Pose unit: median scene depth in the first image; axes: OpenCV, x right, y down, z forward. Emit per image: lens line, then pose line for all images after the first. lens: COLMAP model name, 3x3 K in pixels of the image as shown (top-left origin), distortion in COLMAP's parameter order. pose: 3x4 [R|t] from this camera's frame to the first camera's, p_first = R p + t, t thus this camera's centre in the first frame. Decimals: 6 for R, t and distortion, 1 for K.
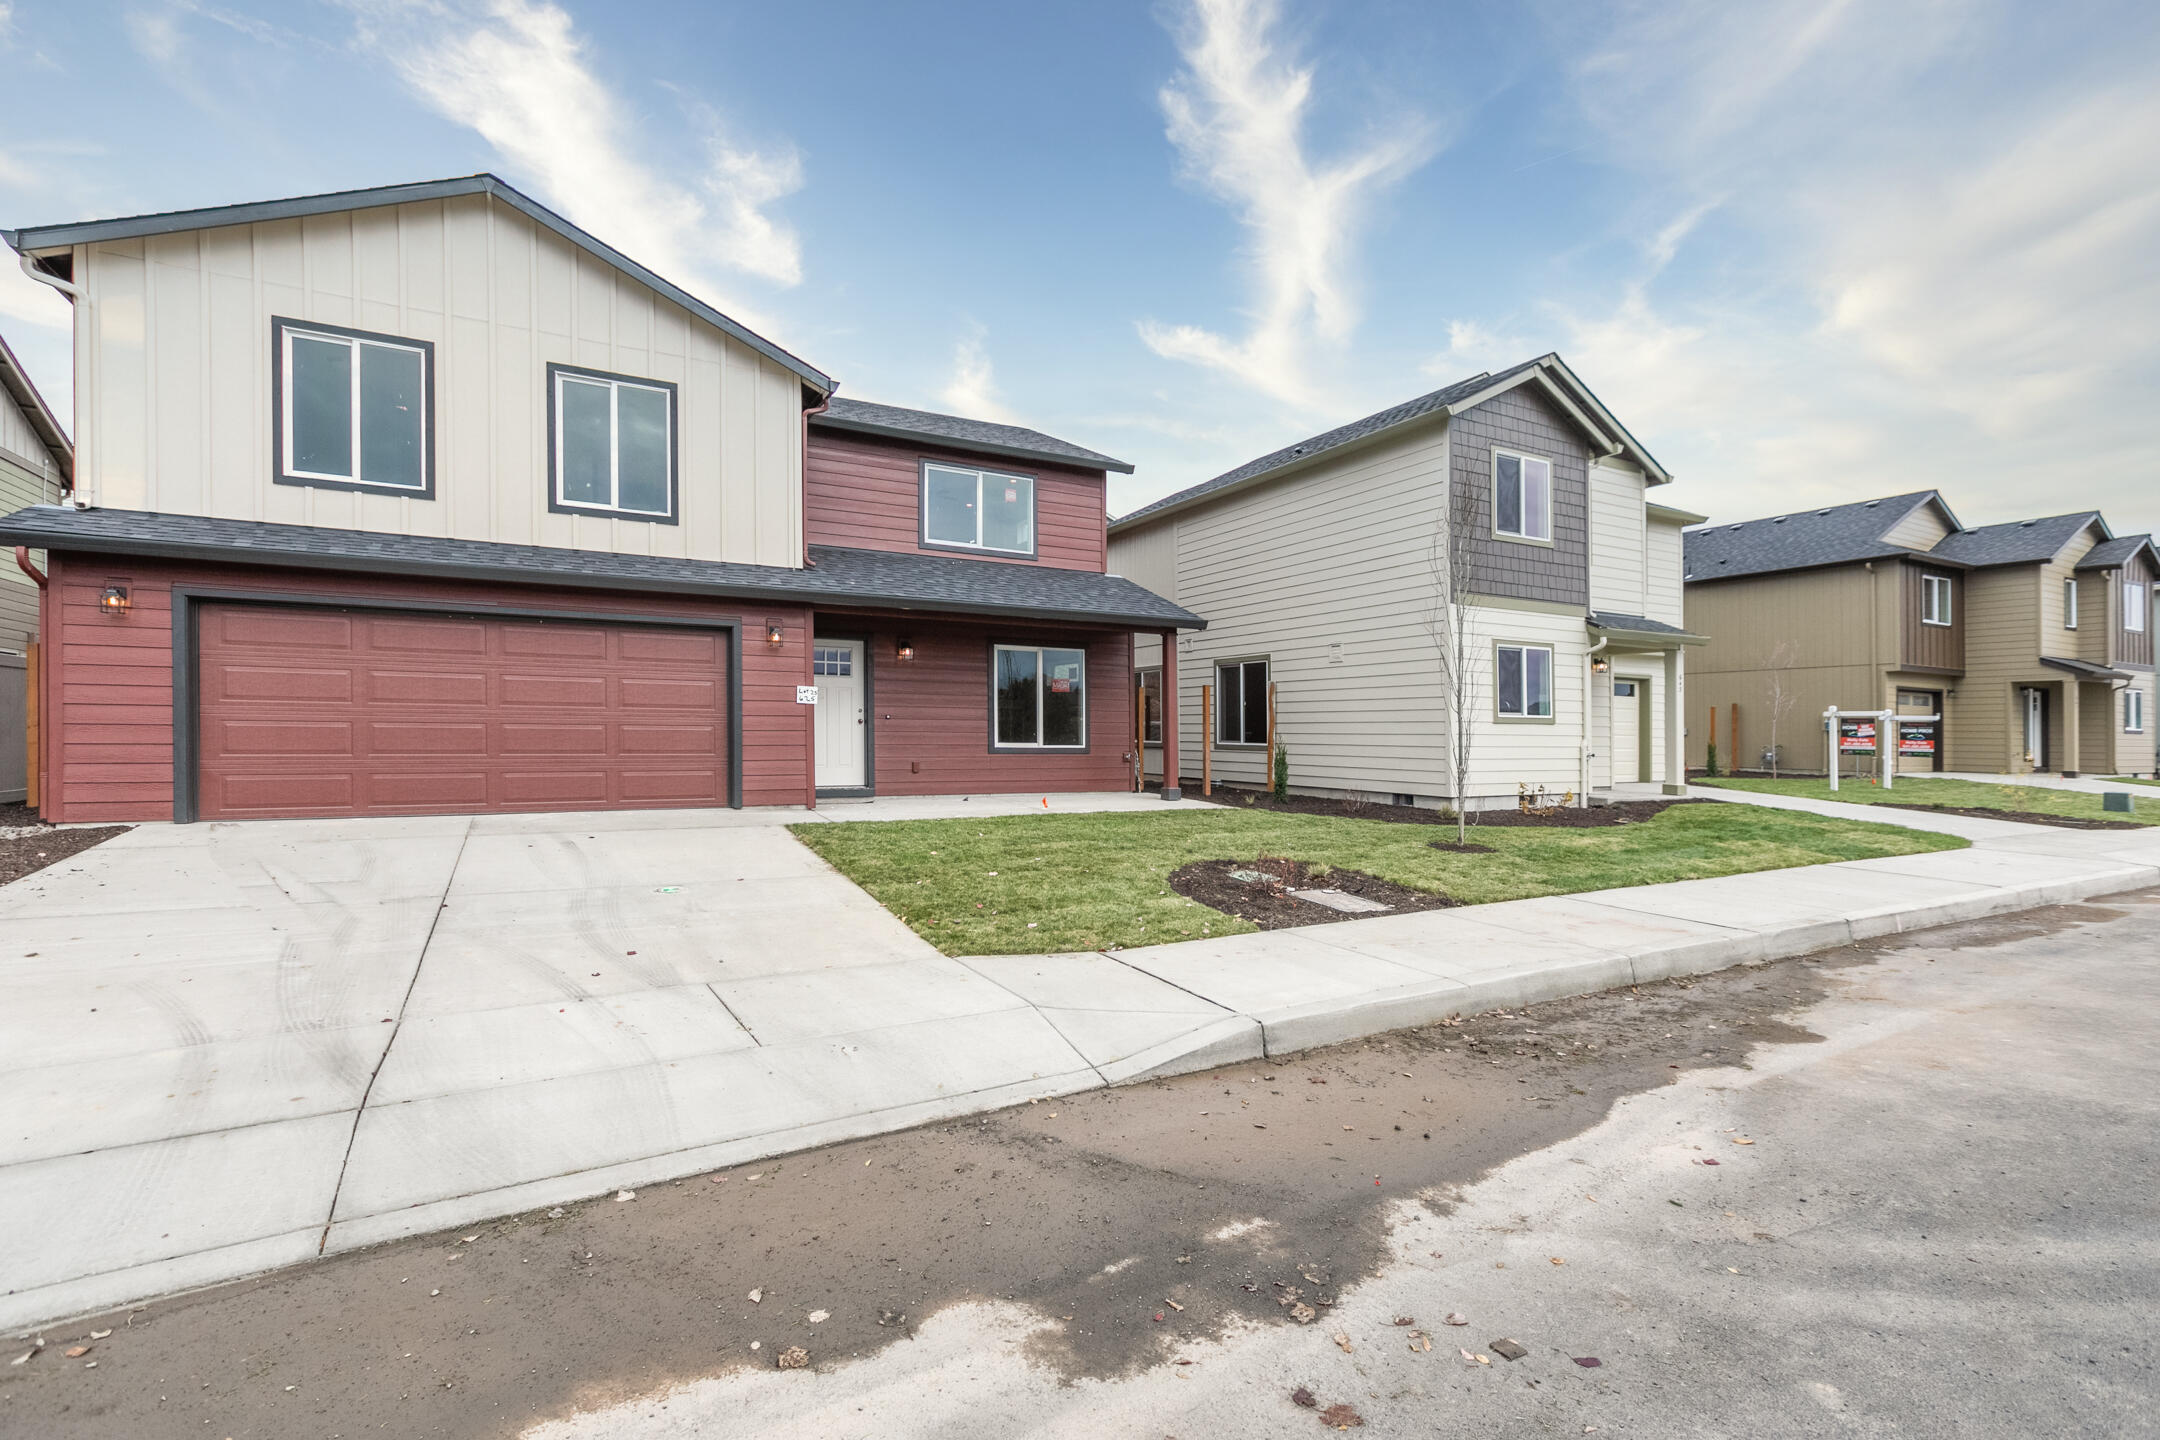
lens RADIAL K [[938.0, 0, 1081.7], [0, 938.0, 770.8], [0, 0, 1]] dist [0.003519, 0.000506]
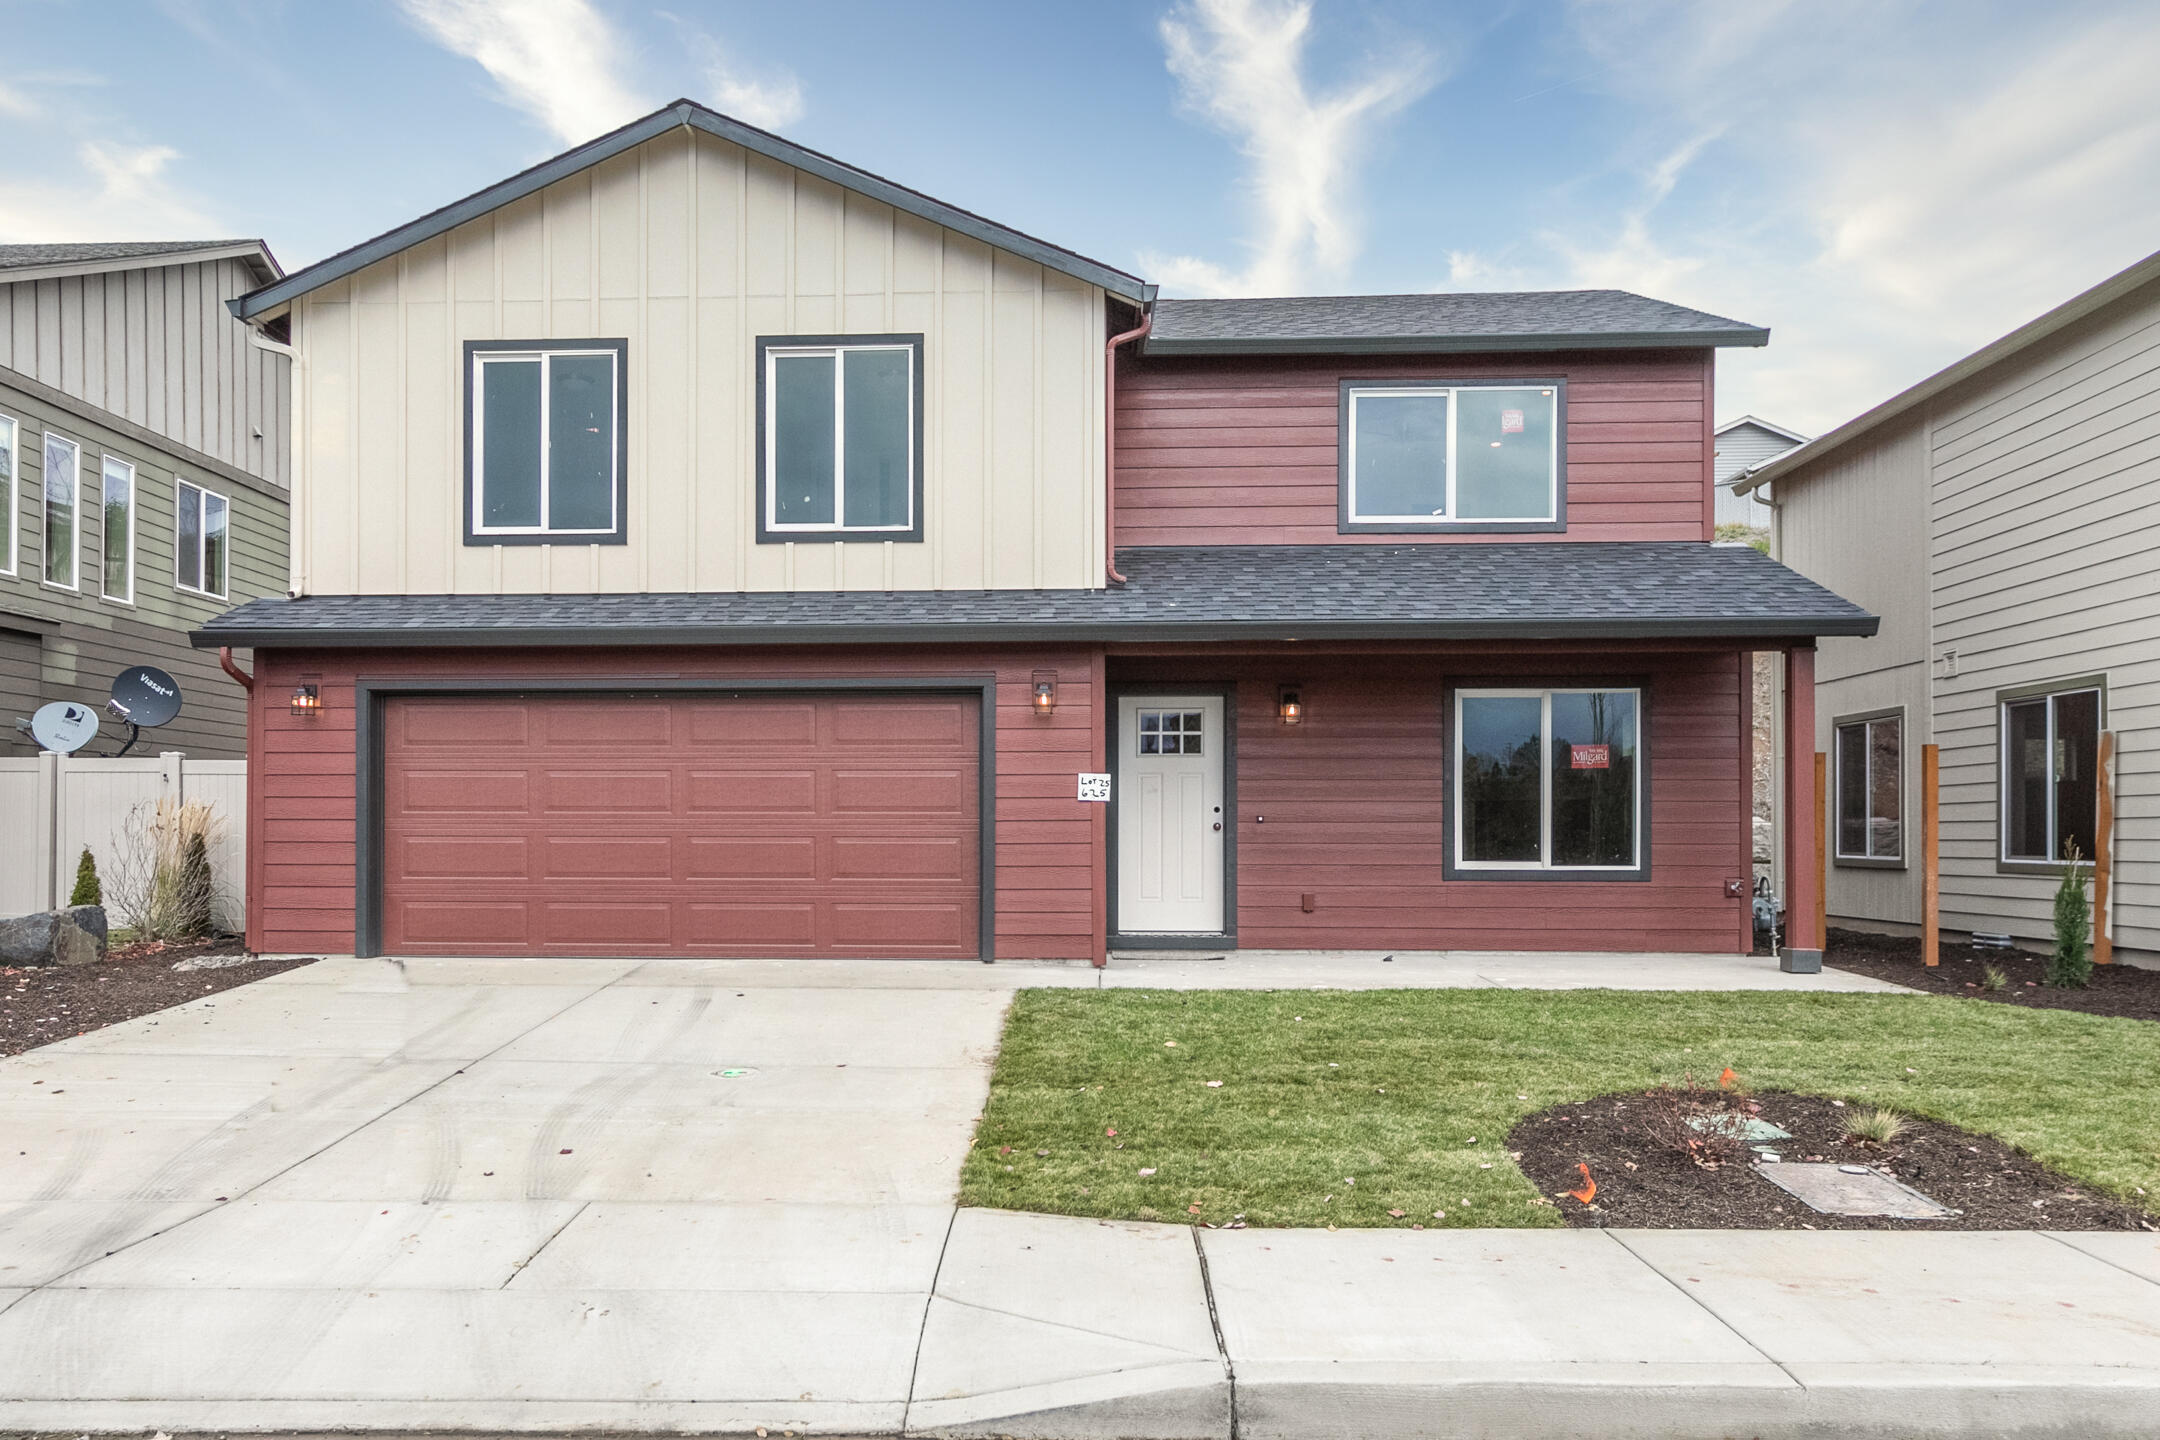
lens RADIAL K [[1583.3, 0, 1075.1], [0, 1583.3, 904.0], [0, 0, 1]] dist [0.002597, 0.001272]
pose [[0.862584, 0.012811, -0.505752, 0.246336], [-0.013718, 0.999904, 0.001932, -0.003341], [0.505729, 0.005271, 0.862676, 0.068082]]
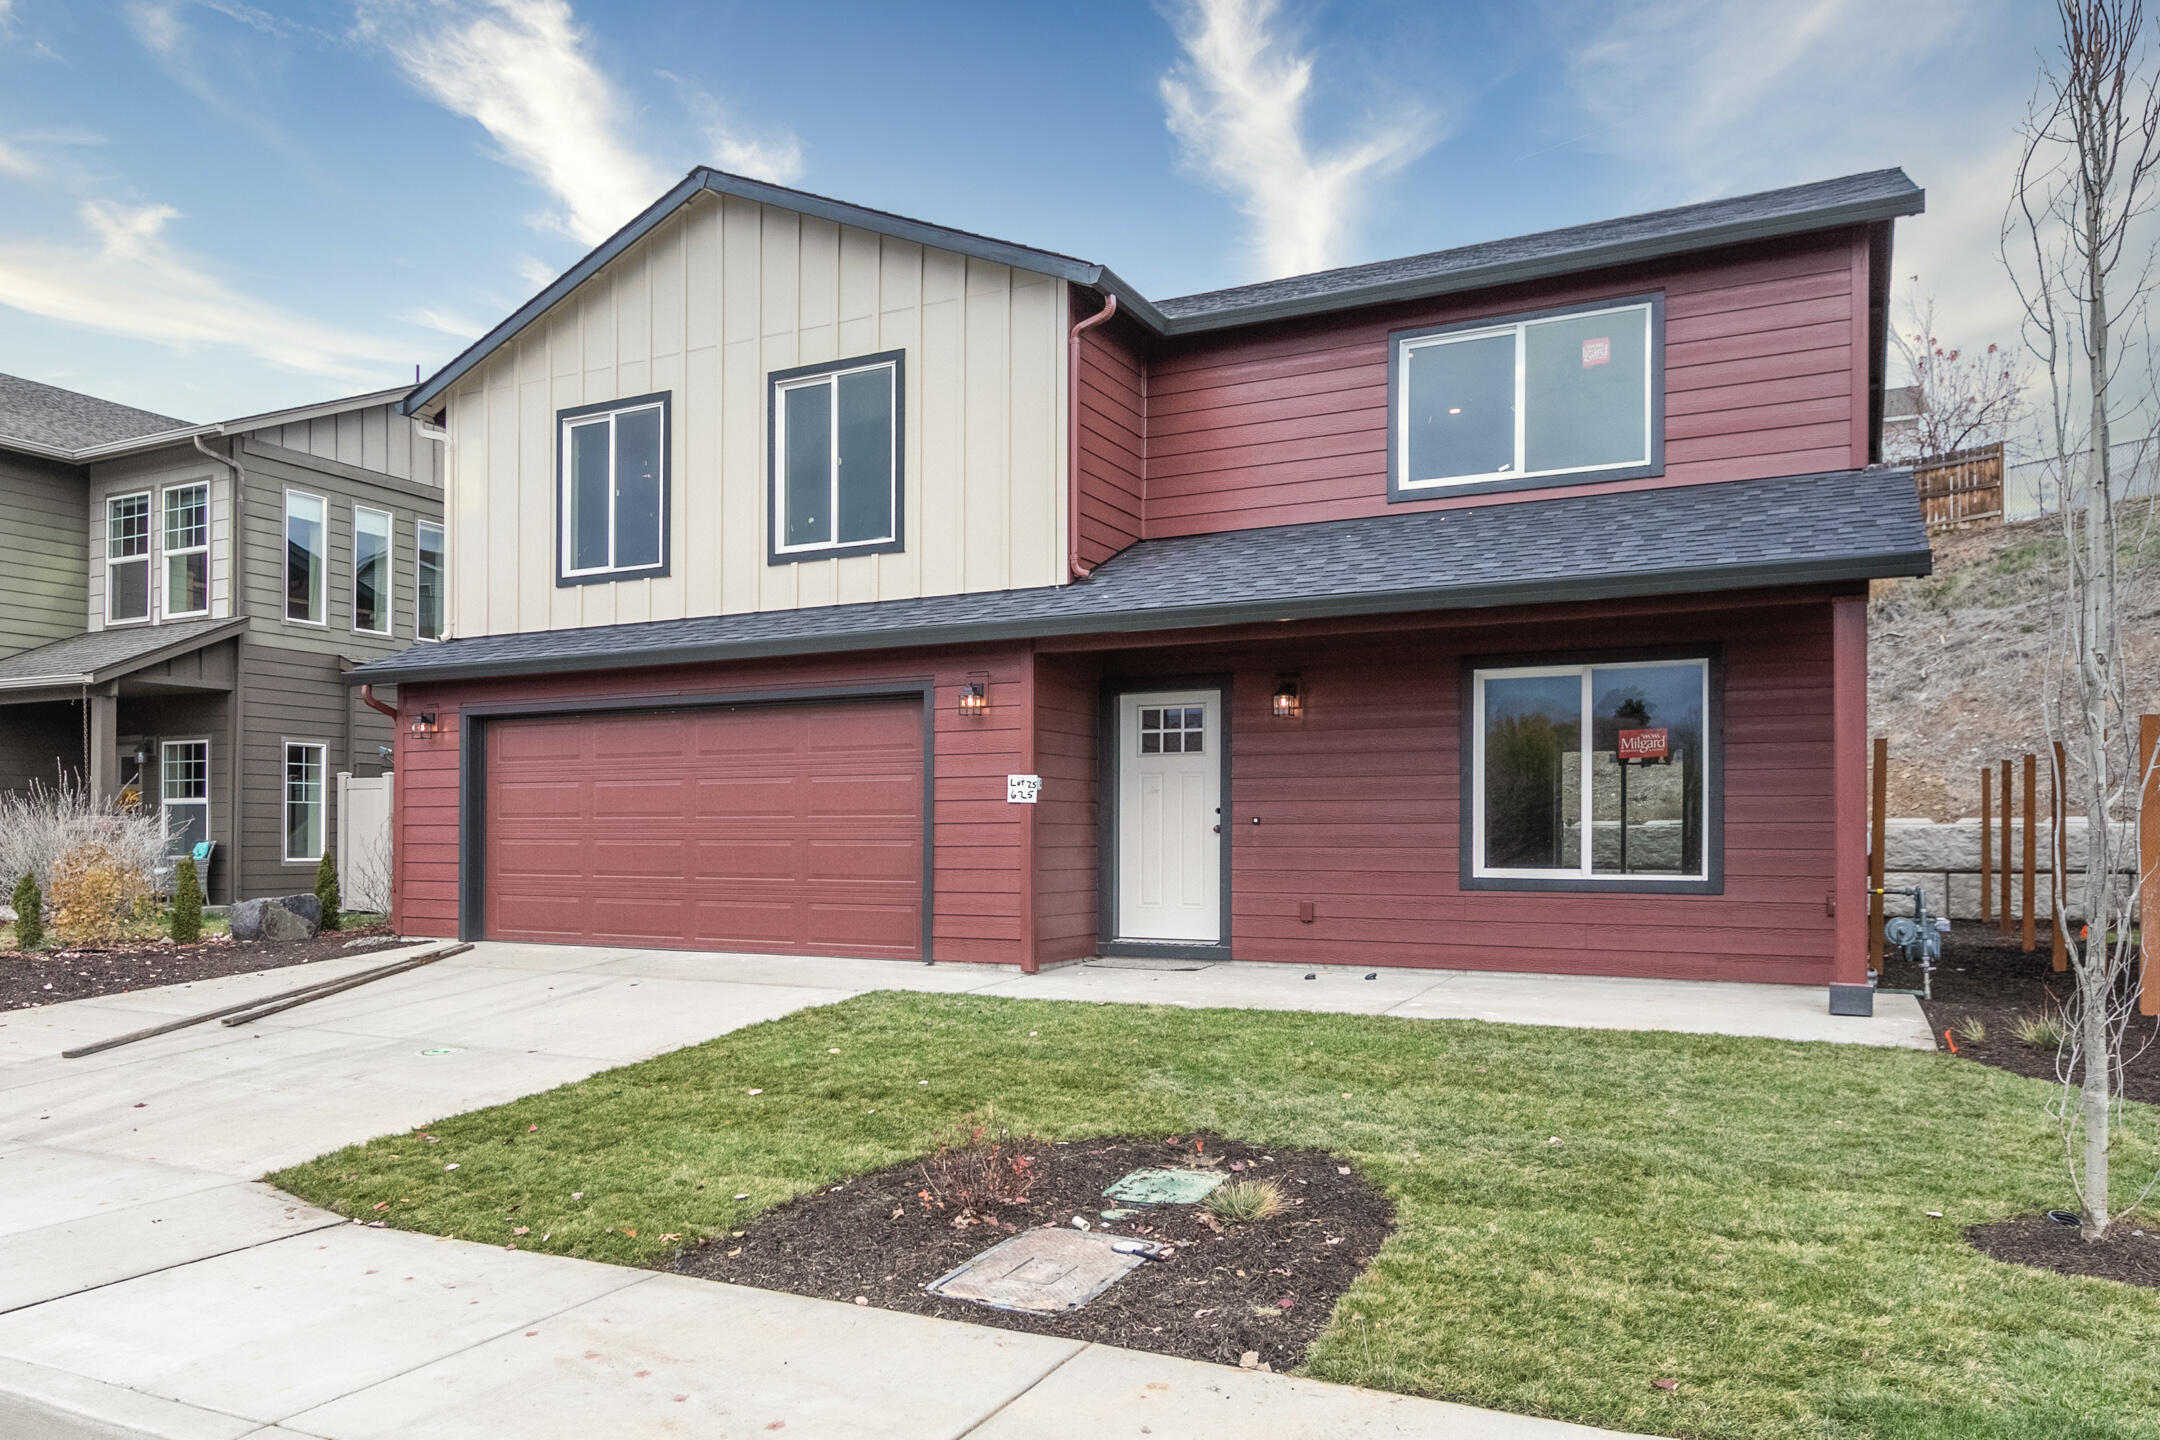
lens RADIAL K [[1540.9, 0, 1031.0], [0, 1540.9, 904.8], [0, 0, 1]] dist [-0.005191, 0.000458]
pose [[0.554366, 0.025734, -0.831875, 0.575007], [-0.030800, 0.999472, 0.010393, -0.014880], [0.831703, 0.019860, 0.554866, 0.447507]]
